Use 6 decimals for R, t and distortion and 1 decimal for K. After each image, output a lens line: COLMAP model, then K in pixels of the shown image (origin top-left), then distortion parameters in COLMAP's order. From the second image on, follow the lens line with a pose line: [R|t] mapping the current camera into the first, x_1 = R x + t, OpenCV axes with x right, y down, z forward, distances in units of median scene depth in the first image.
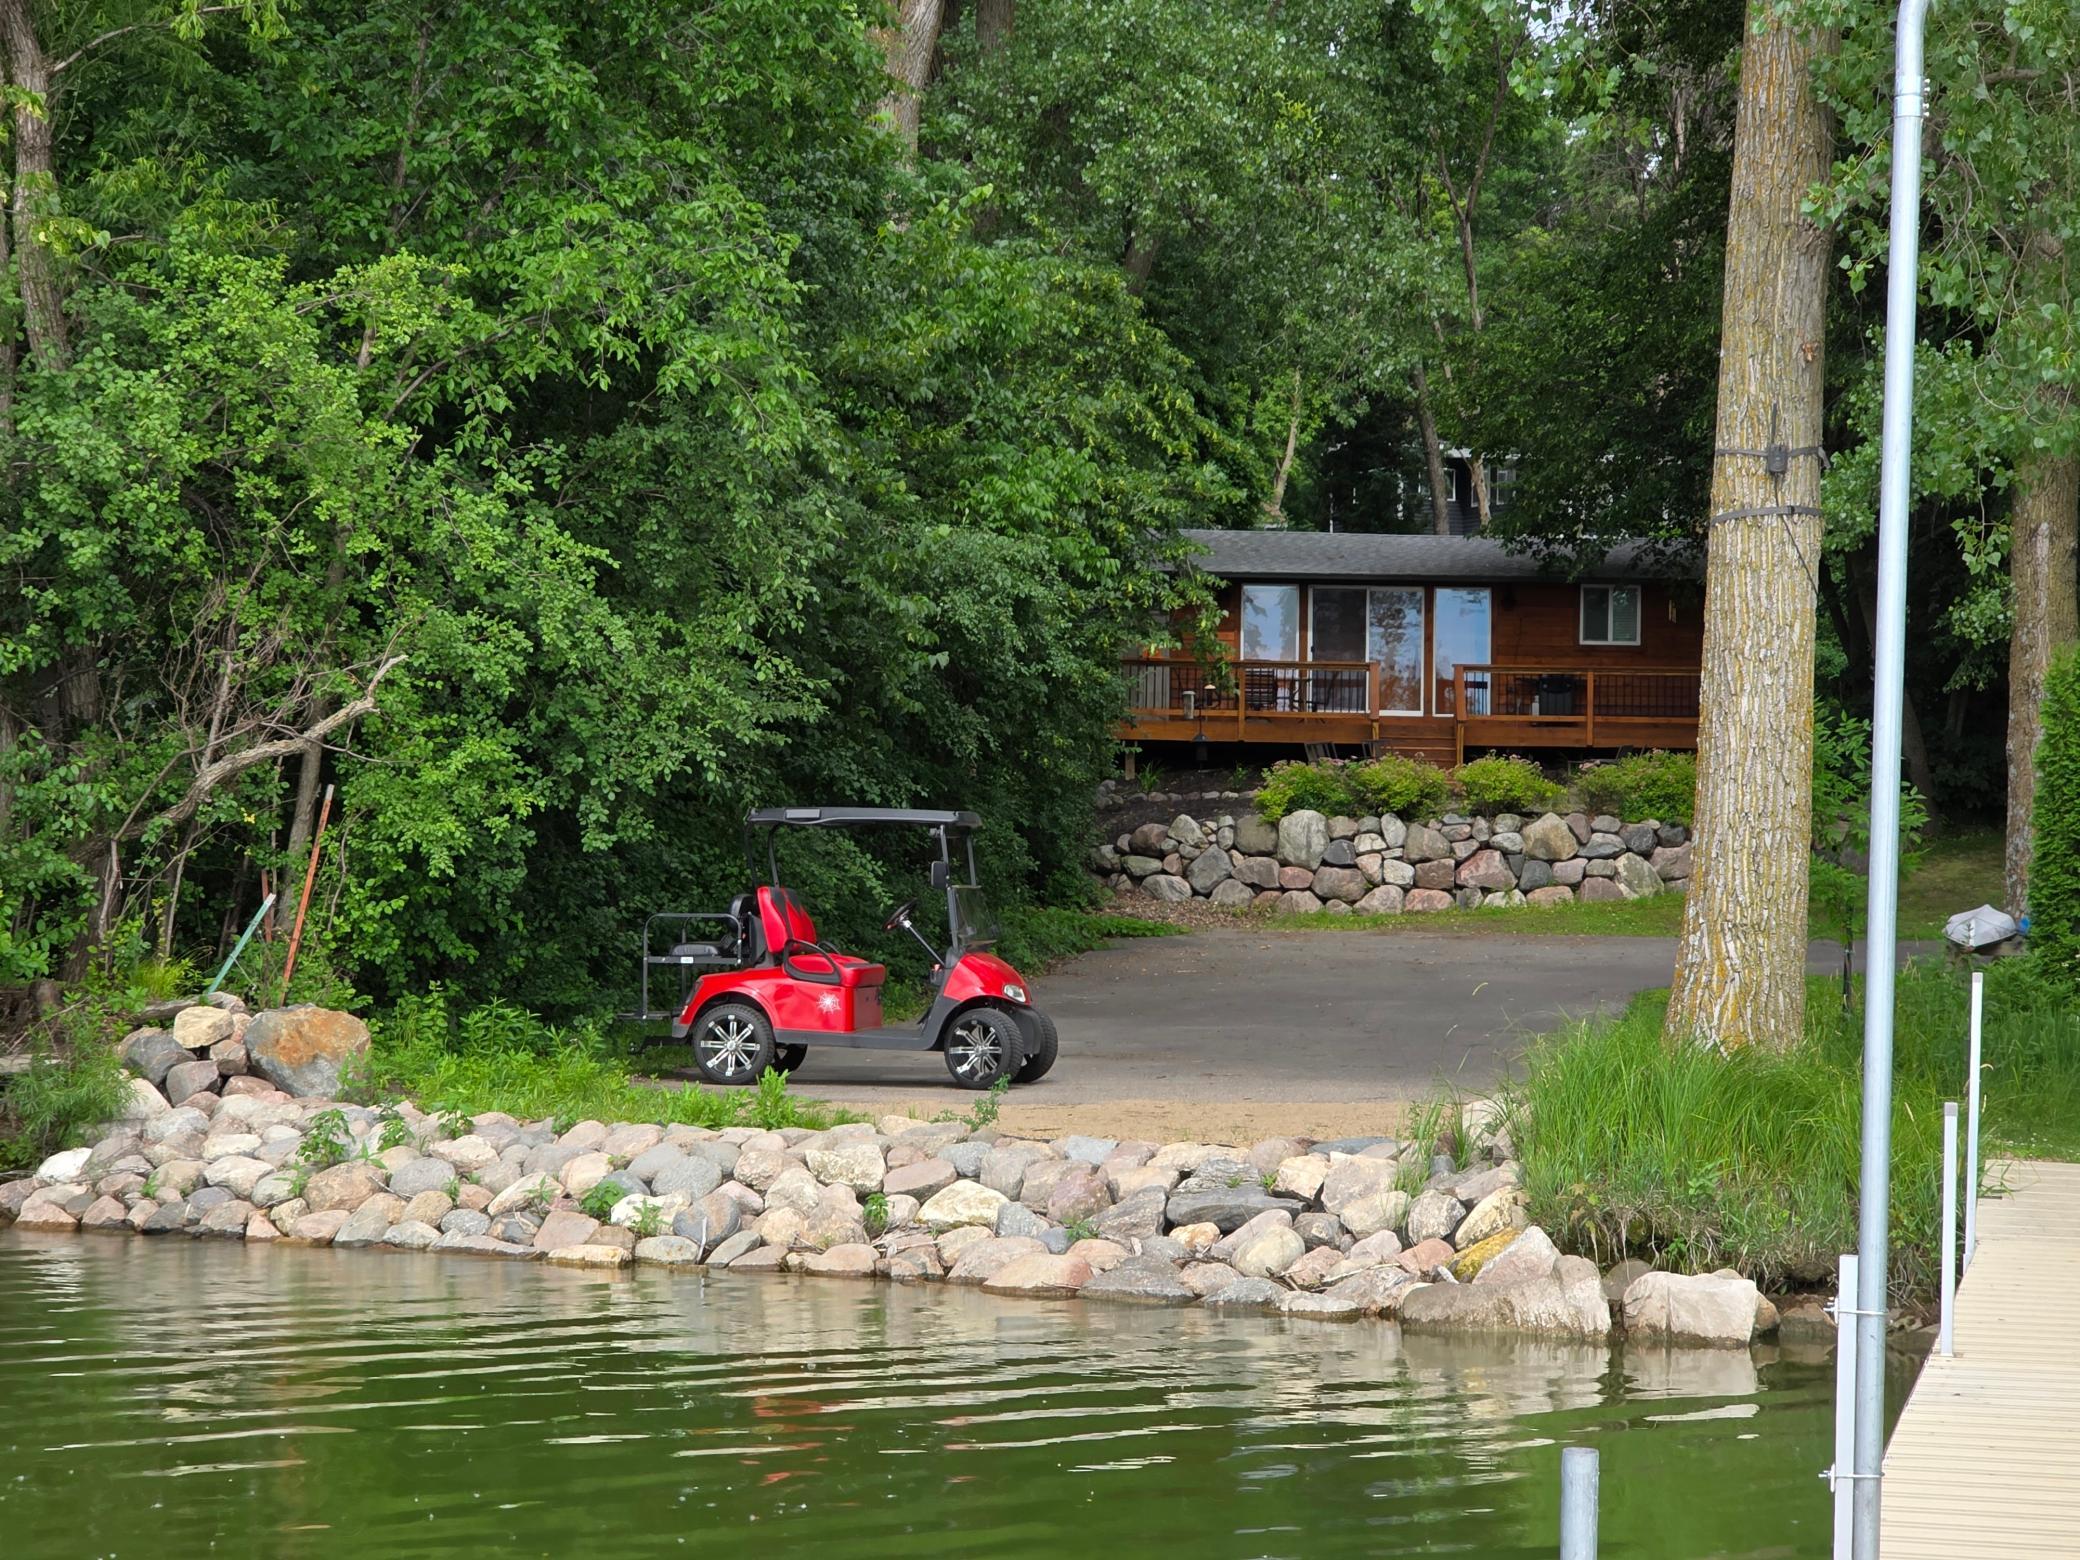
lens RADIAL K [[4395.7, 0, 967.1], [0, 4395.7, 745.9], [0, 0, 1]] dist [-1.082108, 18.185692]
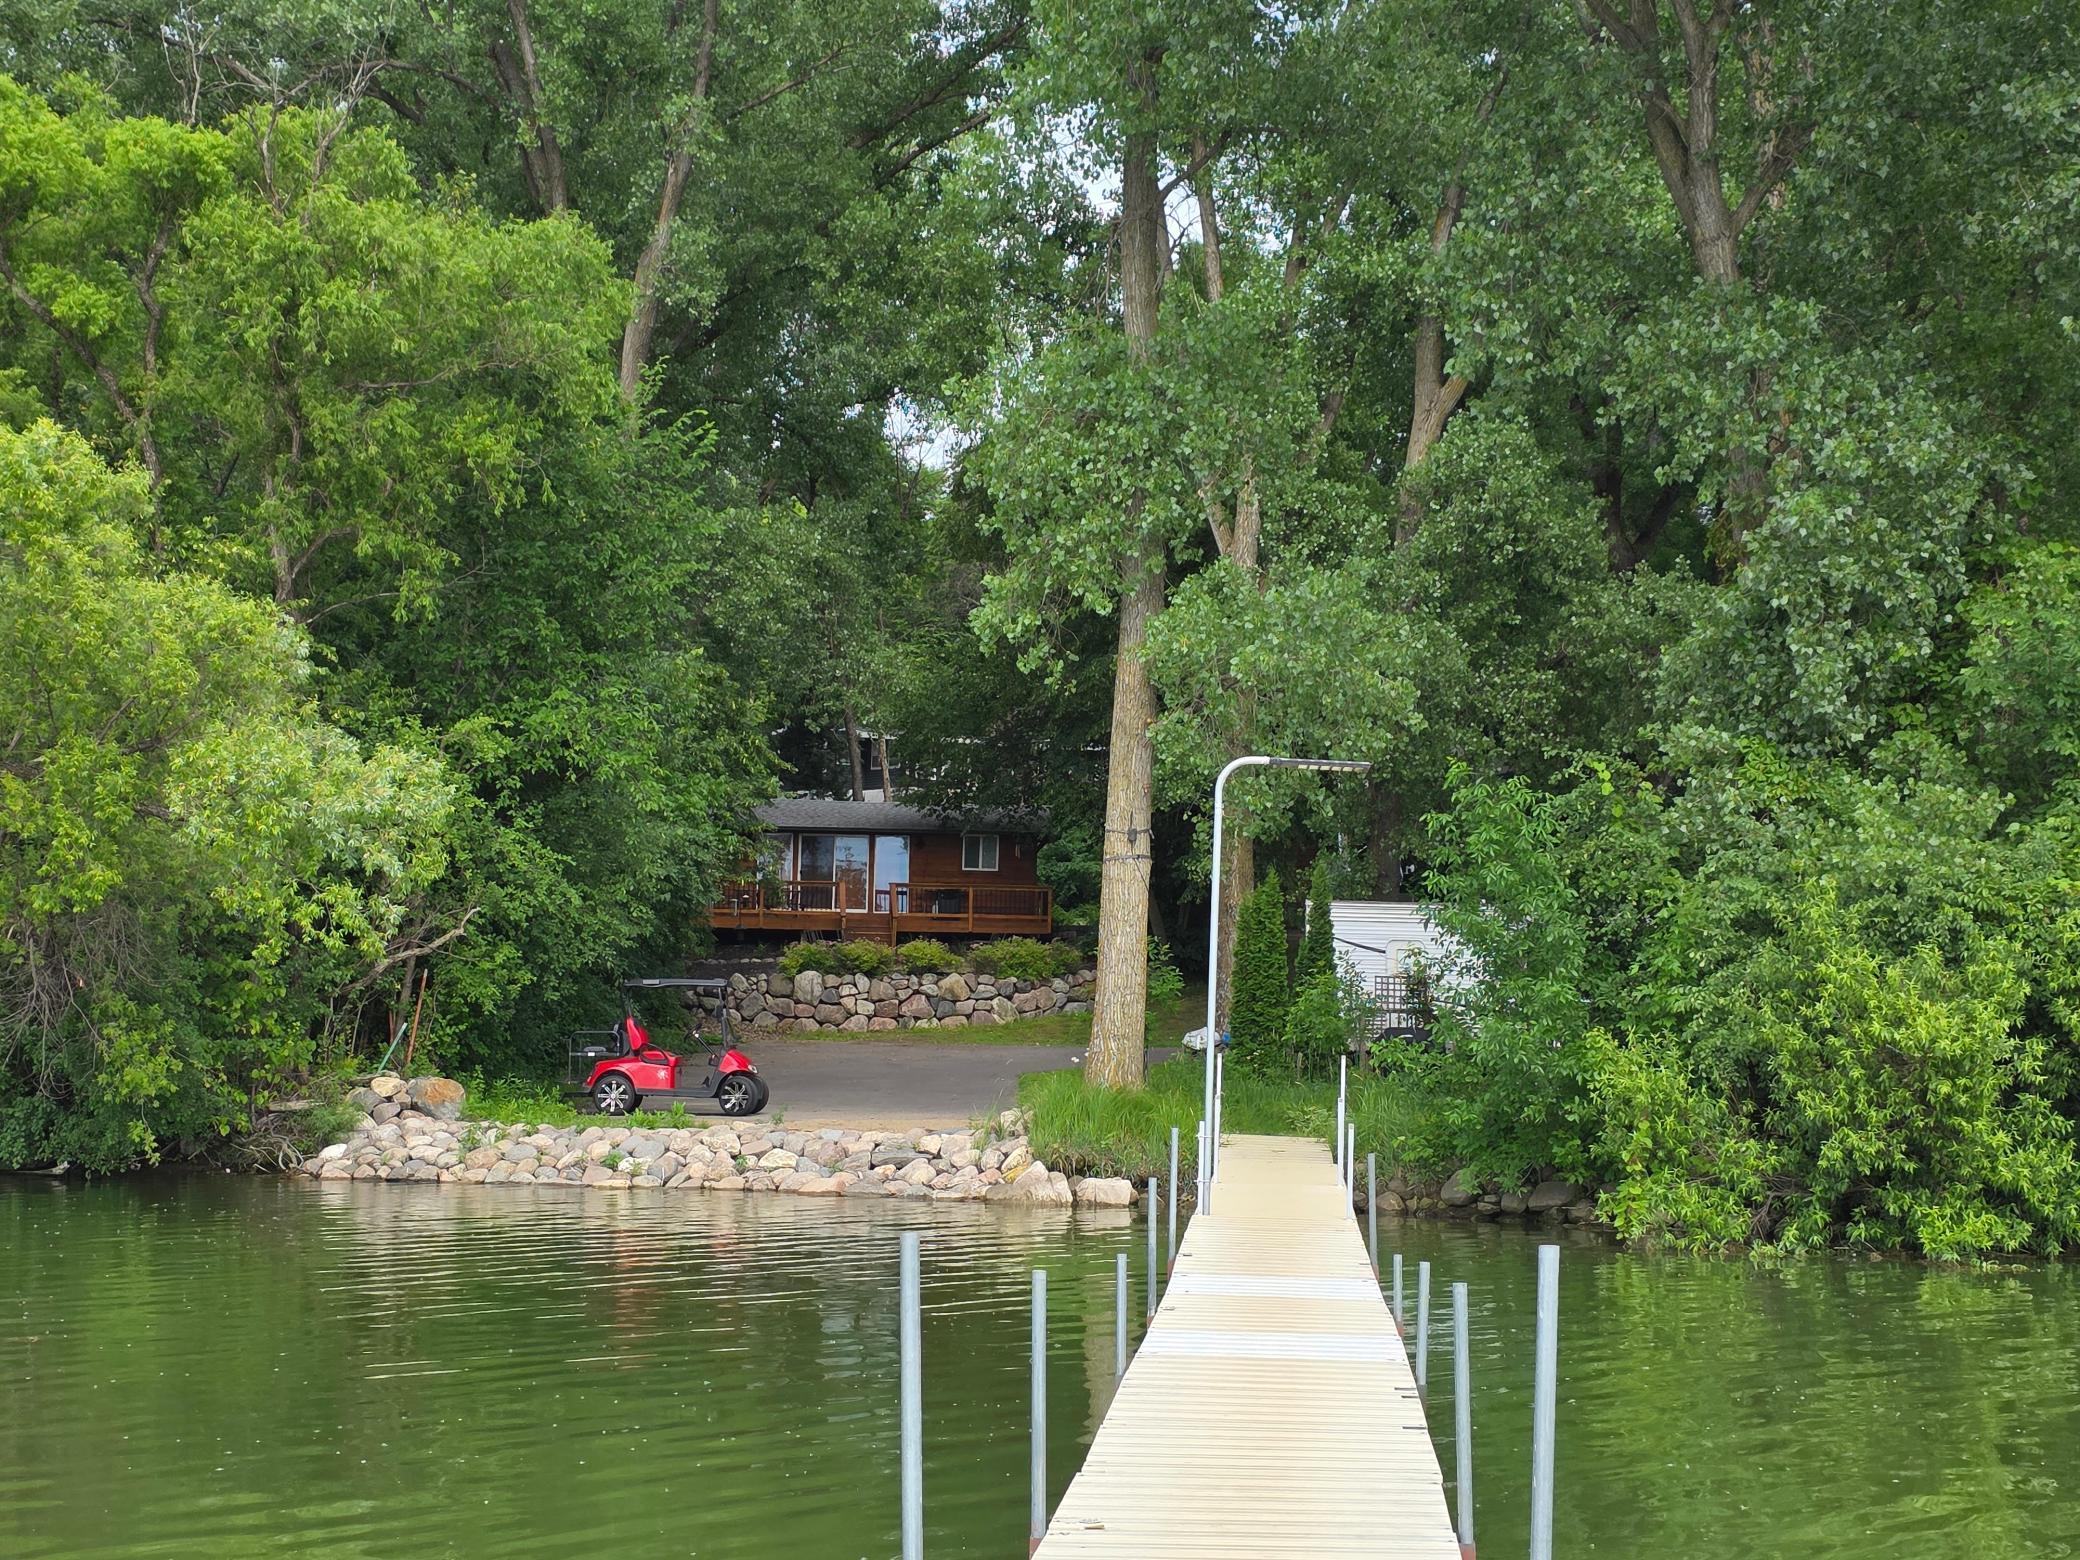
lens RADIAL K [[3250.0, 0, 1040.0], [0, 3250.0, 780.0], [0, 0, 1]] dist [0.132368, -0.027718]
pose [[0.982476, 0.013506, 0.185899, -0.073467], [-0.006213, 0.999190, -0.039757, -0.010109], [-0.186286, 0.037906, 0.981764, -0.277947]]
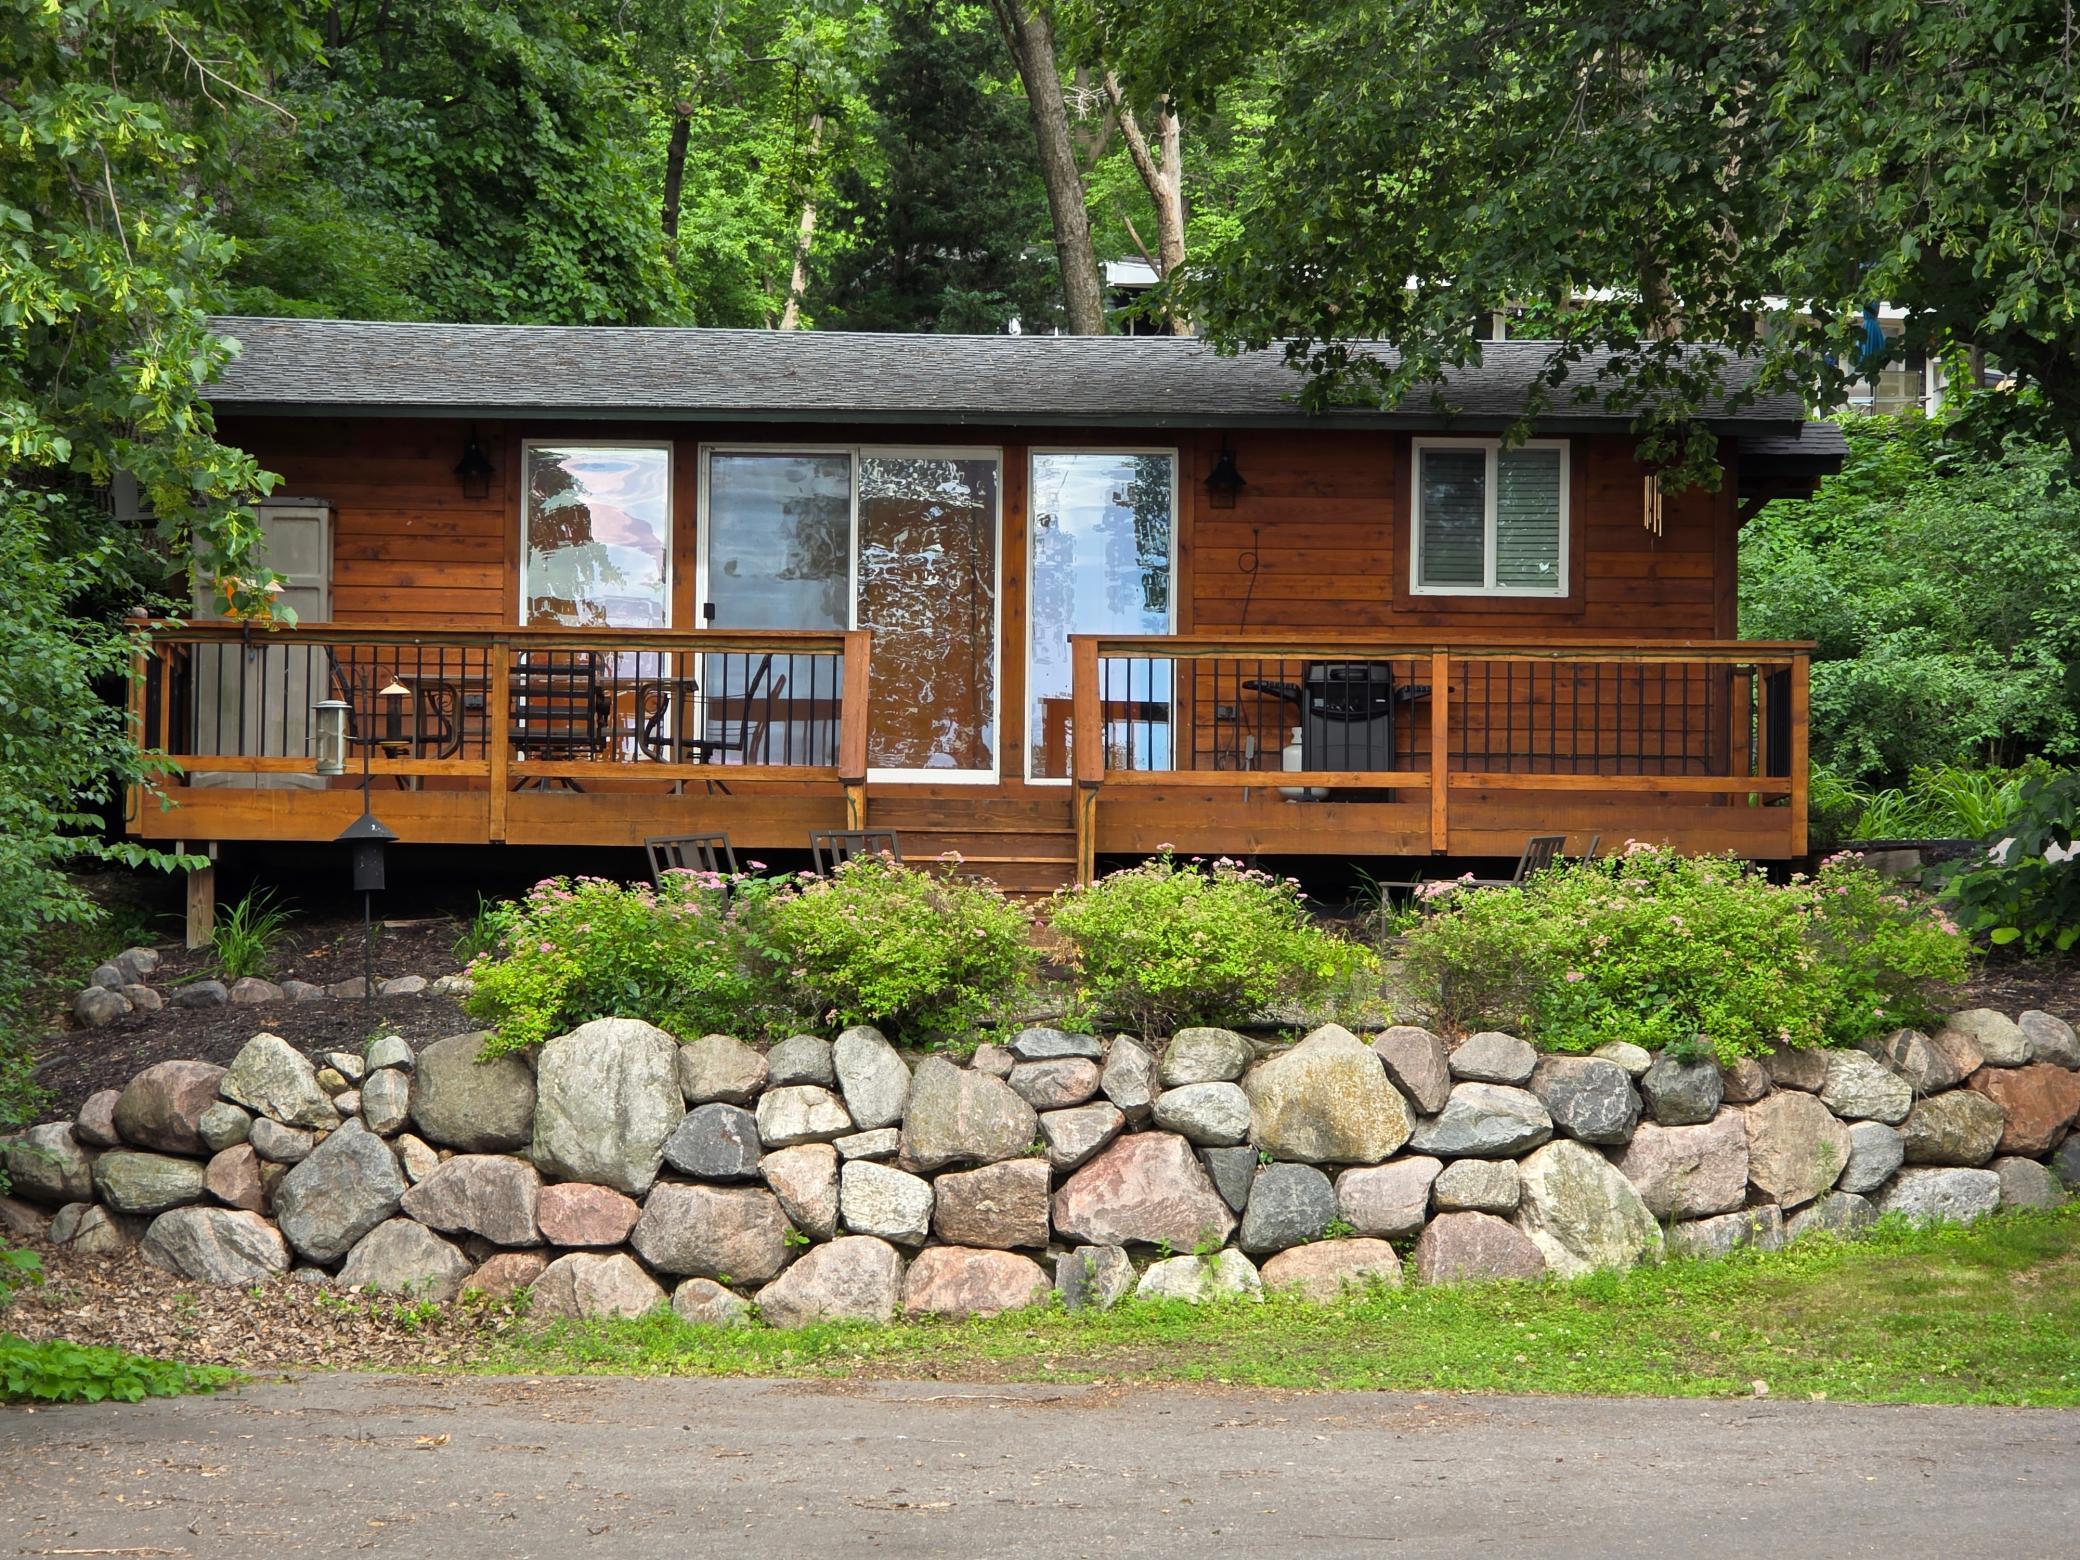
lens RADIAL K [[7250.1, 0, 1031.2], [0, 7250.1, 783.9], [0, 0, 1]] dist [0.668463, -14.584602]
pose [[0.995877, 0.000257, 0.090711, 0.058999], [0.001876, 0.999724, -0.023439, 0.009861], [-0.090692, 0.023512, 0.995601, 0.431050]]
